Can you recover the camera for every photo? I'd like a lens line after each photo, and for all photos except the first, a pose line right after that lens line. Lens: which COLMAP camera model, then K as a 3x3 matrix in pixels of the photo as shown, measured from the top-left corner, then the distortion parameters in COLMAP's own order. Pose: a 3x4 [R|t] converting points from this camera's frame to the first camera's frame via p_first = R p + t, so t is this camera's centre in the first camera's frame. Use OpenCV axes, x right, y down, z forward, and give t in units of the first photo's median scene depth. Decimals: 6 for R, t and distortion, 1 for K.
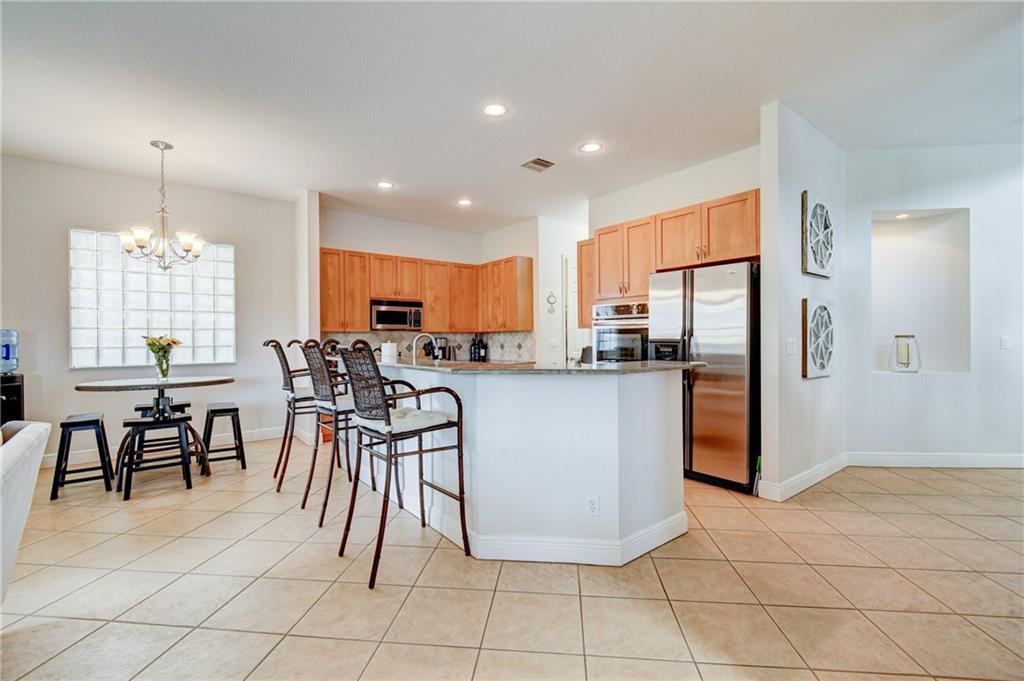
lens RADIAL K [[449.5, 0, 509.8], [0, 449.5, 338.6], [0, 0, 1]] dist [0.000817, -0.001011]
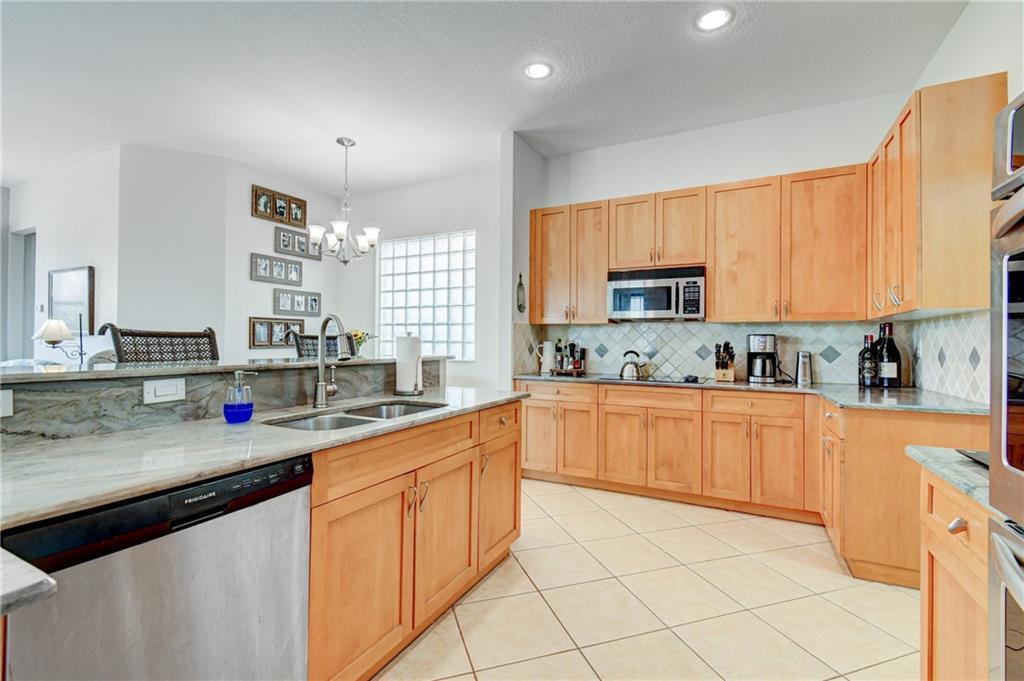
lens RADIAL K [[449.5, 0, 509.8], [0, 449.5, 338.6], [0, 0, 1]] dist [0.000817, -0.001011]
pose [[0.426967, 0.005601, -0.904250, 0.183374], [-0.009562, 0.999953, 0.001679, 0.005315], [0.904217, 0.007930, 0.427001, 0.555953]]
